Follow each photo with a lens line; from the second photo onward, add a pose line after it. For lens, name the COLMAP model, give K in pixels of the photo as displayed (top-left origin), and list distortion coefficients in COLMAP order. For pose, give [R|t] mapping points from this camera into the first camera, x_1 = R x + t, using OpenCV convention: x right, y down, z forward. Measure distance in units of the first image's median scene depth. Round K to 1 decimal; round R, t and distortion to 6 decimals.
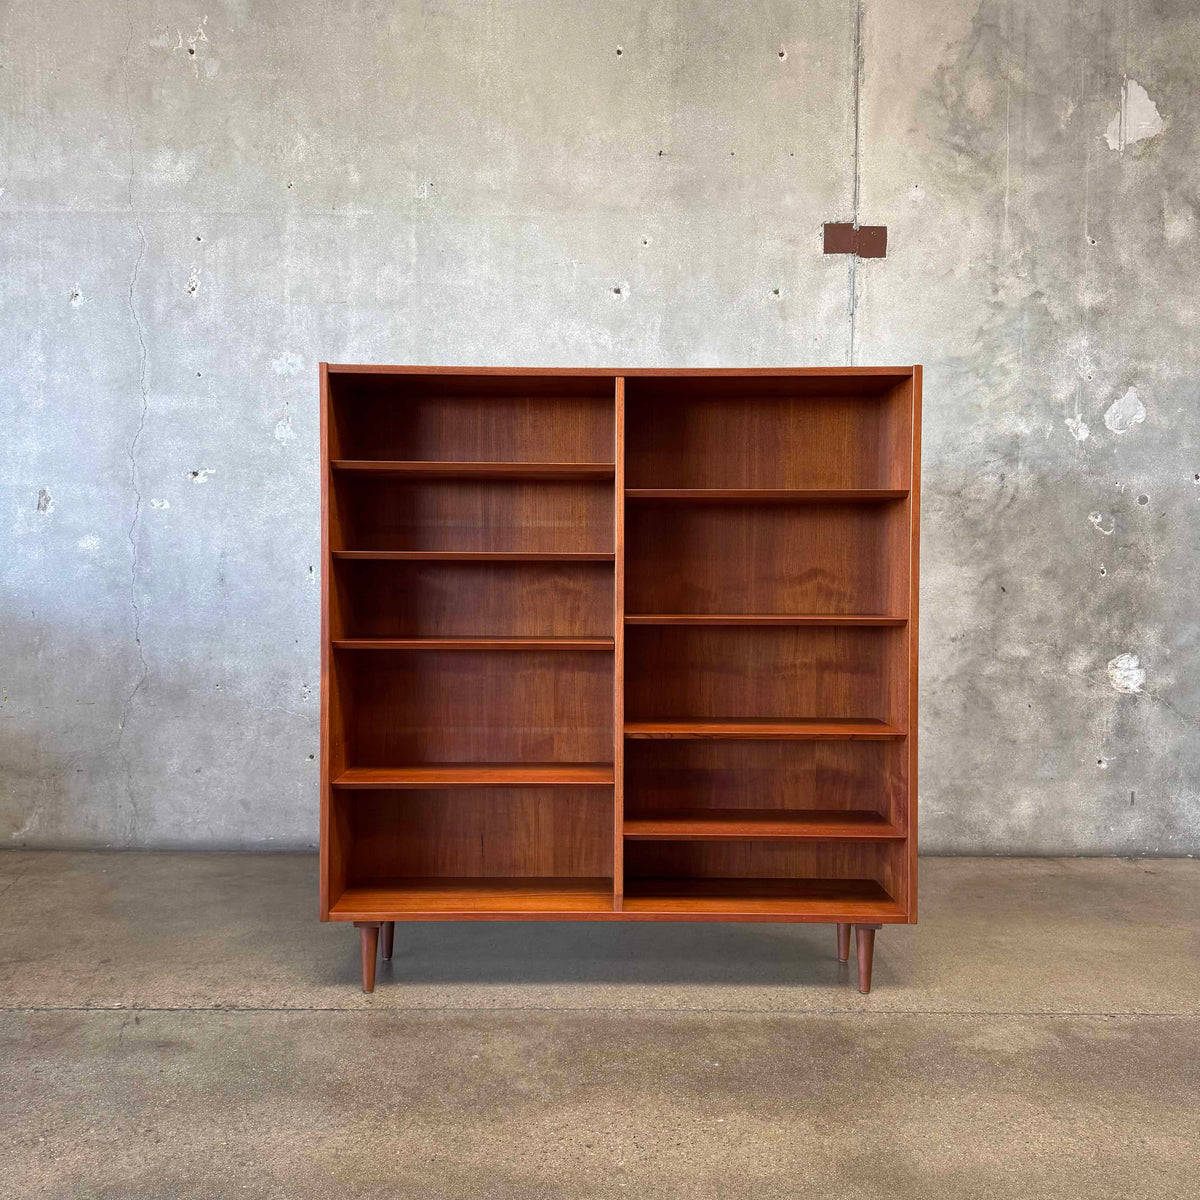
lens RADIAL K [[1106.8, 0, 597.9], [0, 1106.8, 605.5], [0, 0, 1]] dist [0.163919, -0.349220]
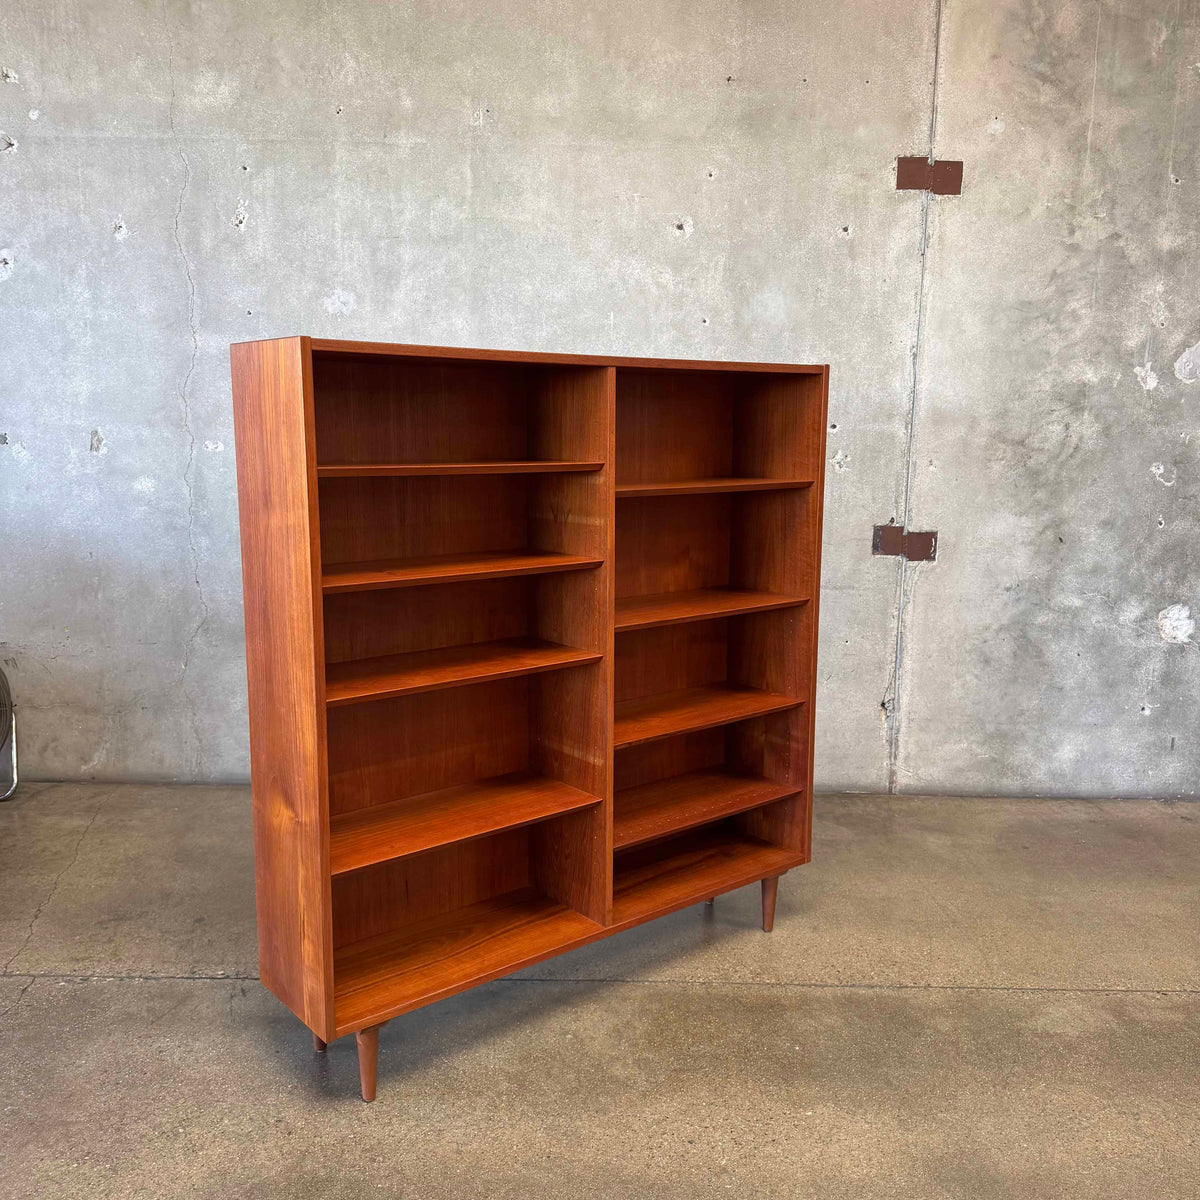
lens RADIAL K [[1116.4, 0, 596.3], [0, 1116.4, 603.4], [0, 0, 1]] dist [0.080484, -0.142475]
pose [[0.999958, 0.009096, 0.001343, -0.052875], [-0.009194, 0.991214, 0.131948, -0.087207], [-0.000131, -0.131954, 0.991256, -0.000201]]
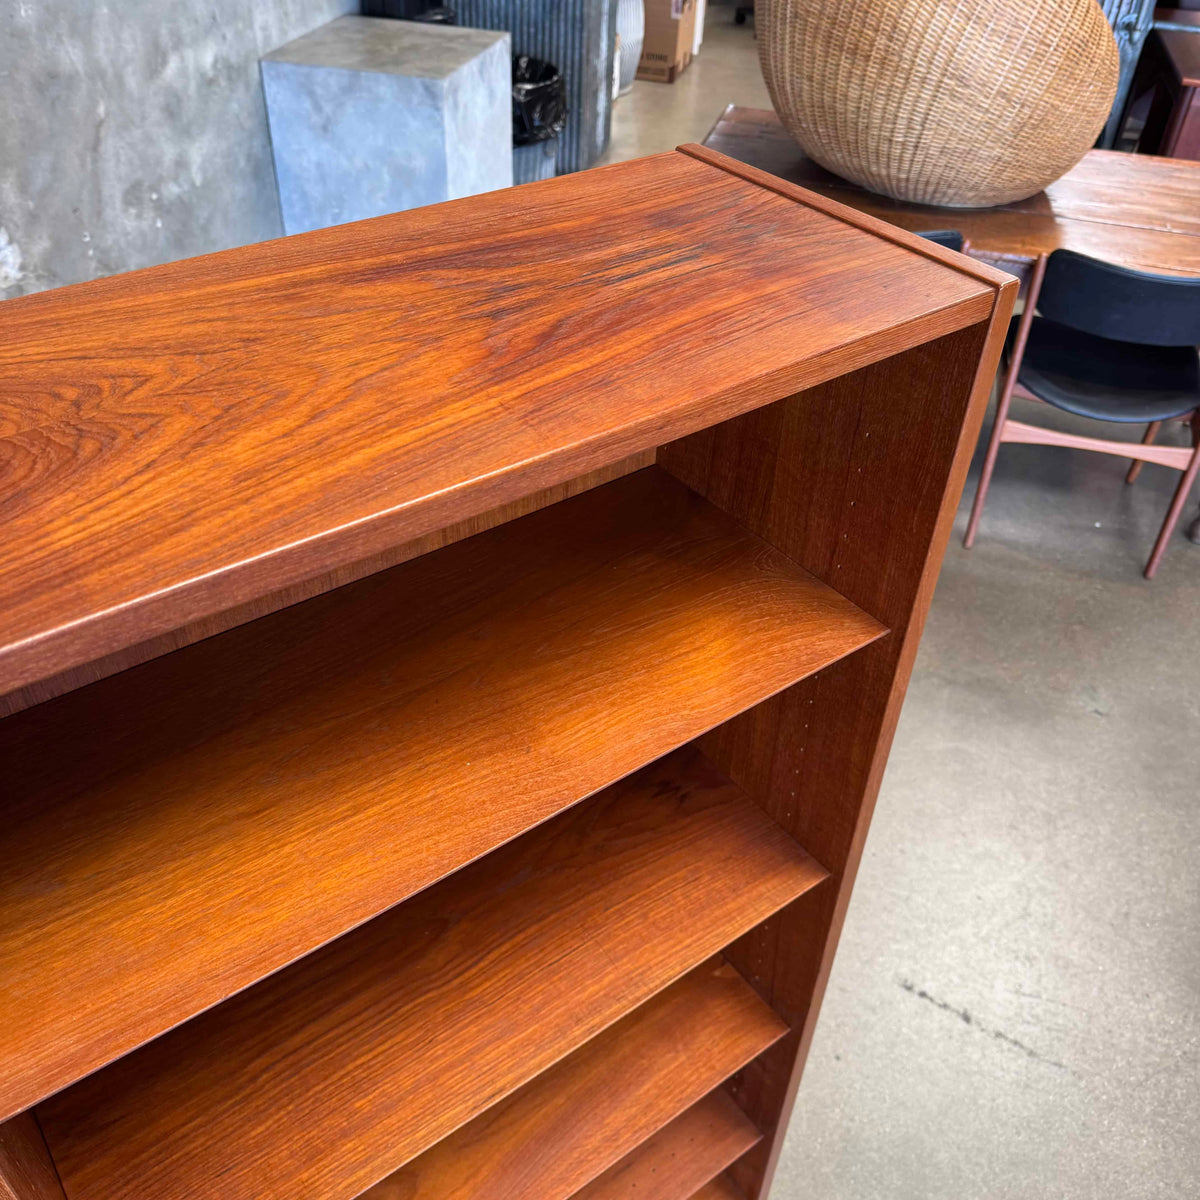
lens RADIAL K [[1136.0, 0, 588.0], [0, 1136.0, 603.3], [0, 0, 1]] dist [0.000610, -0.011668]
pose [[0.273158, -0.612697, 0.741611, -0.063261], [0.012433, 0.773114, 0.634145, -0.206747], [-0.961889, -0.164001, 0.218800, 0.485523]]
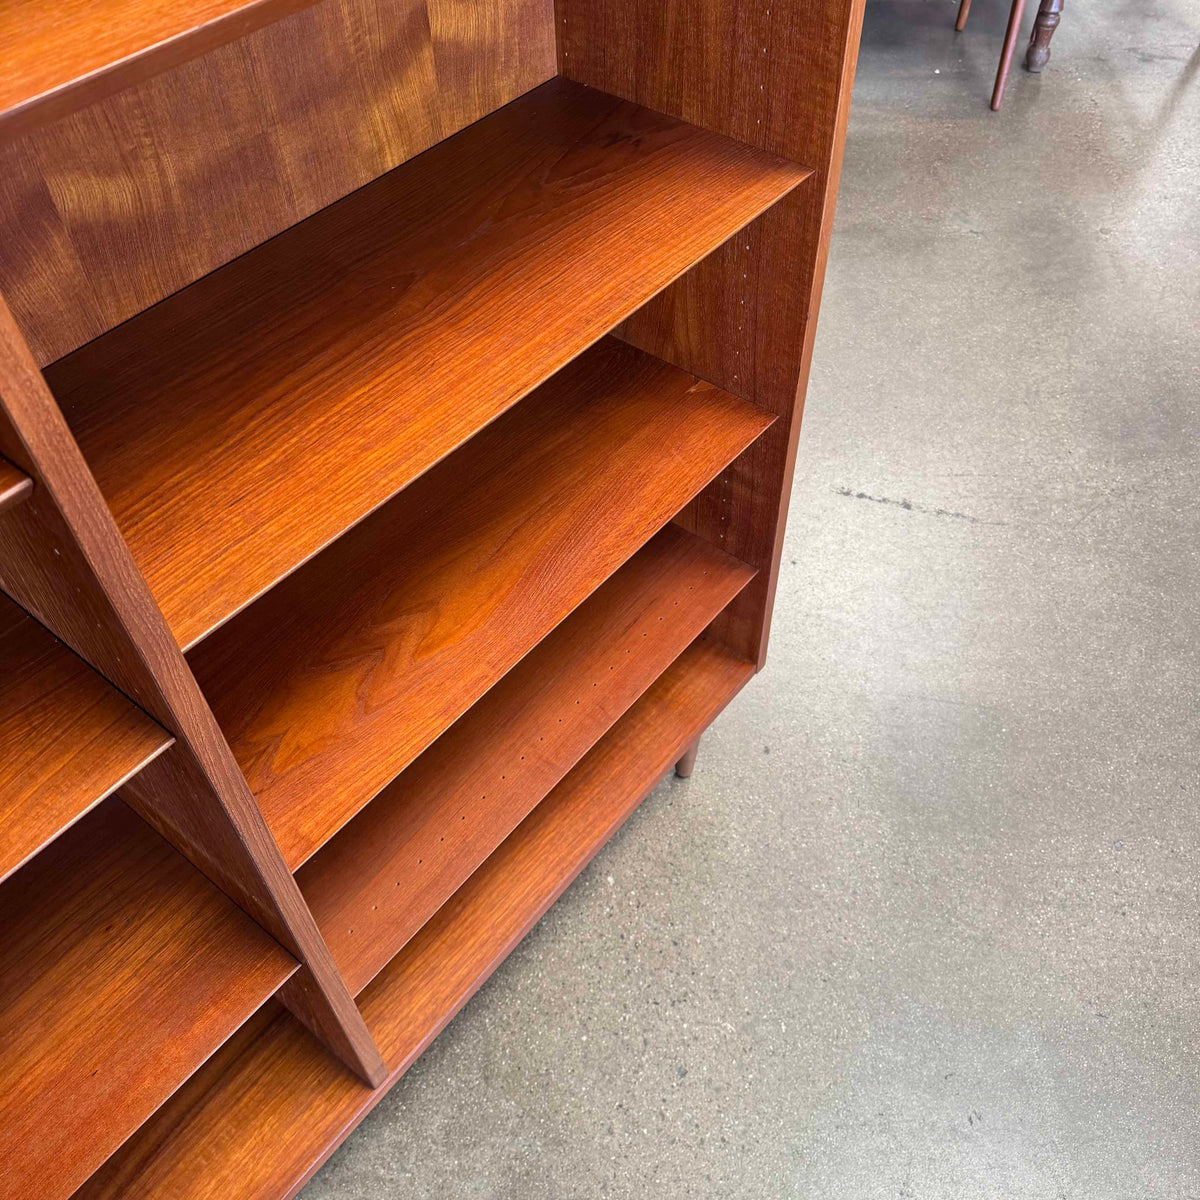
lens RADIAL K [[1130.2, 0, 592.4], [0, 1130.2, 581.4], [0, 0, 1]] dist [0.072413, -0.156569]
pose [[0.036991, -0.758776, 0.650300, -0.116820], [0.053681, 0.651315, 0.756906, -0.117822], [-0.997873, 0.006910, 0.064825, 0.511028]]
